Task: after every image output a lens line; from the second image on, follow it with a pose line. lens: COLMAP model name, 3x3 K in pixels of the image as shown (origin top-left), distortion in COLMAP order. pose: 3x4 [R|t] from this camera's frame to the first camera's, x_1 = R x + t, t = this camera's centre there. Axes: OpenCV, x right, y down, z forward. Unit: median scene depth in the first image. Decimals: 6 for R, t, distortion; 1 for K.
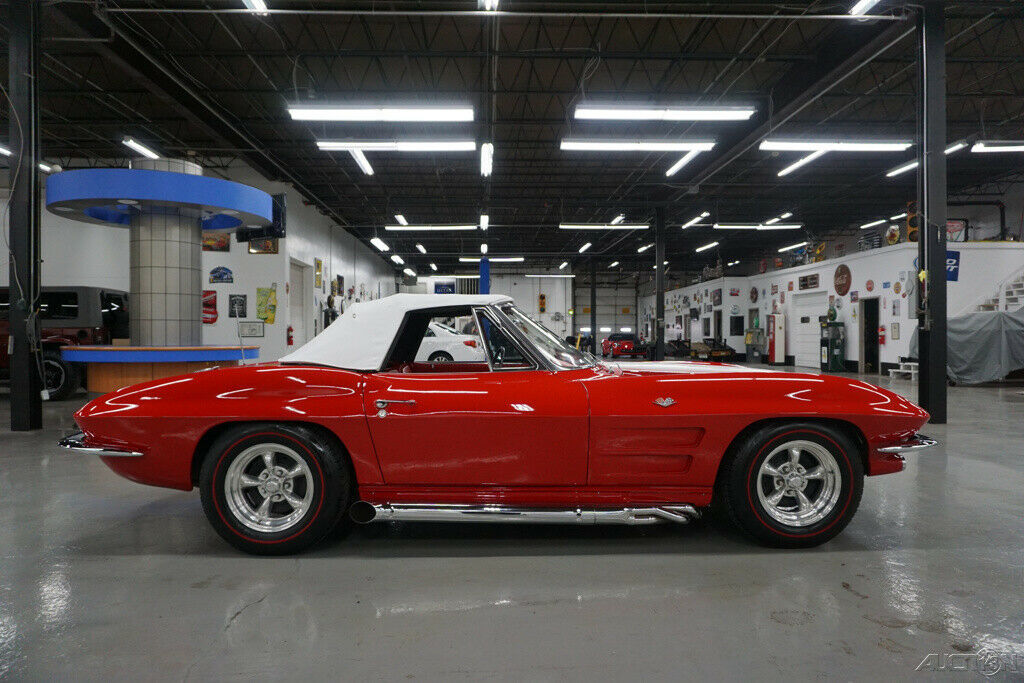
lens RADIAL K [[681.1, 0, 506.8], [0, 681.1, 335.6], [0, 0, 1]] dist [-0.054925, 0.033832]
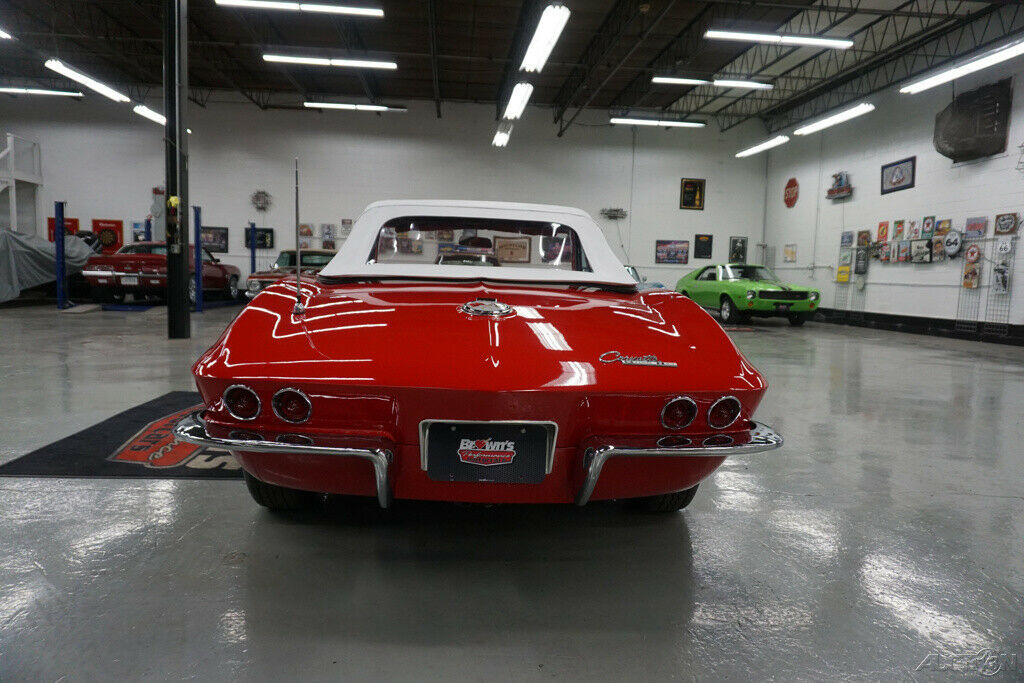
lens RADIAL K [[681.1, 0, 512.0], [0, 681.1, 342.2], [0, 0, 1]] dist [-0.054925, 0.033832]
pose [[-0.050256, -0.086954, 0.994944, -0.193491], [-0.042810, 0.995475, 0.084838, 0.007398], [-0.997818, -0.038330, -0.053751, 0.203526]]
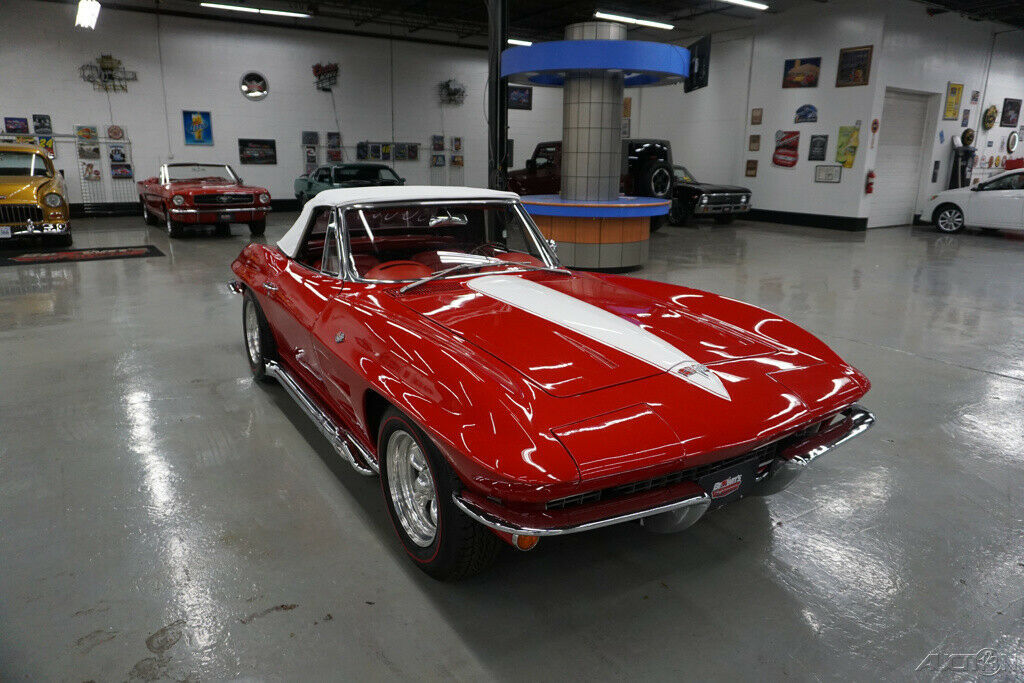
lens RADIAL K [[681.1, 0, 519.2], [0, 681.1, 341.3], [0, 0, 1]] dist [-0.054925, 0.033832]
pose [[0.534995, 0.217215, -0.816454, 0.170485], [-0.001948, 0.966698, 0.255911, -0.019489], [0.844853, -0.135320, 0.517602, 0.118114]]
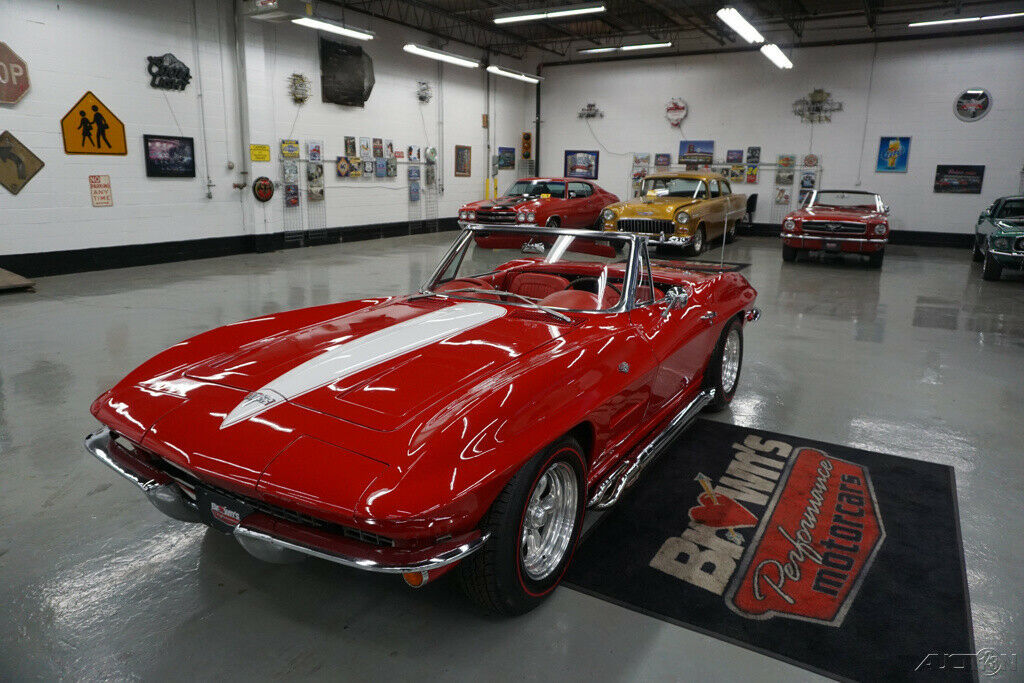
lens RADIAL K [[681.1, 0, 514.0], [0, 681.1, 345.6], [0, 0, 1]] dist [-0.054925, 0.033832]
pose [[-0.525112, 0.194769, -0.828446, 0.165784], [-0.002331, 0.973126, 0.230261, -0.022018], [0.851030, 0.122844, -0.510547, 0.298095]]
